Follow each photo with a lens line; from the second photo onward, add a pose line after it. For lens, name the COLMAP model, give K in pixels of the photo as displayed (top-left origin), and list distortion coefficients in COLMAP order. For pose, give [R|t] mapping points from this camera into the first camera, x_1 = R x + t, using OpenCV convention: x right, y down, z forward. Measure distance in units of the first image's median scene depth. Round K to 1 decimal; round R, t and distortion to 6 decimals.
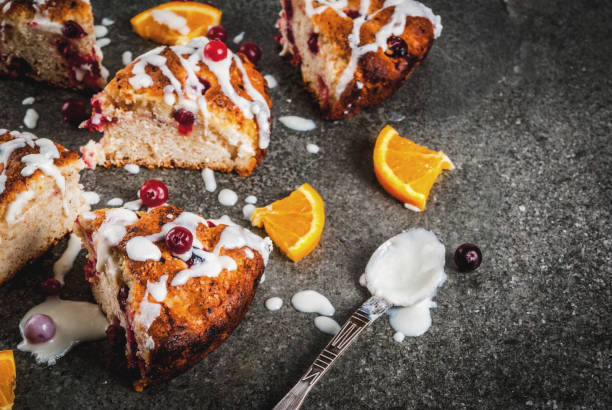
lens RADIAL K [[1619.1, 0, 306.0], [0, 1619.1, 205.0], [0, 0, 1]] dist [-0.145619, 0.549082]
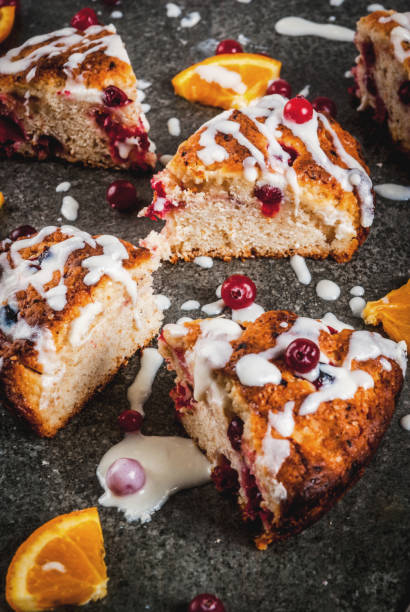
lens RADIAL K [[1619.1, 0, 204.9], [0, 1619.1, 295.9], [0, 0, 1]] dist [-0.145619, 0.549082]
pose [[0.997514, -0.068458, -0.016717, -0.097557], [0.068844, 0.997345, 0.023730, -0.025597], [0.015048, -0.024822, 0.999579, 0.190581]]
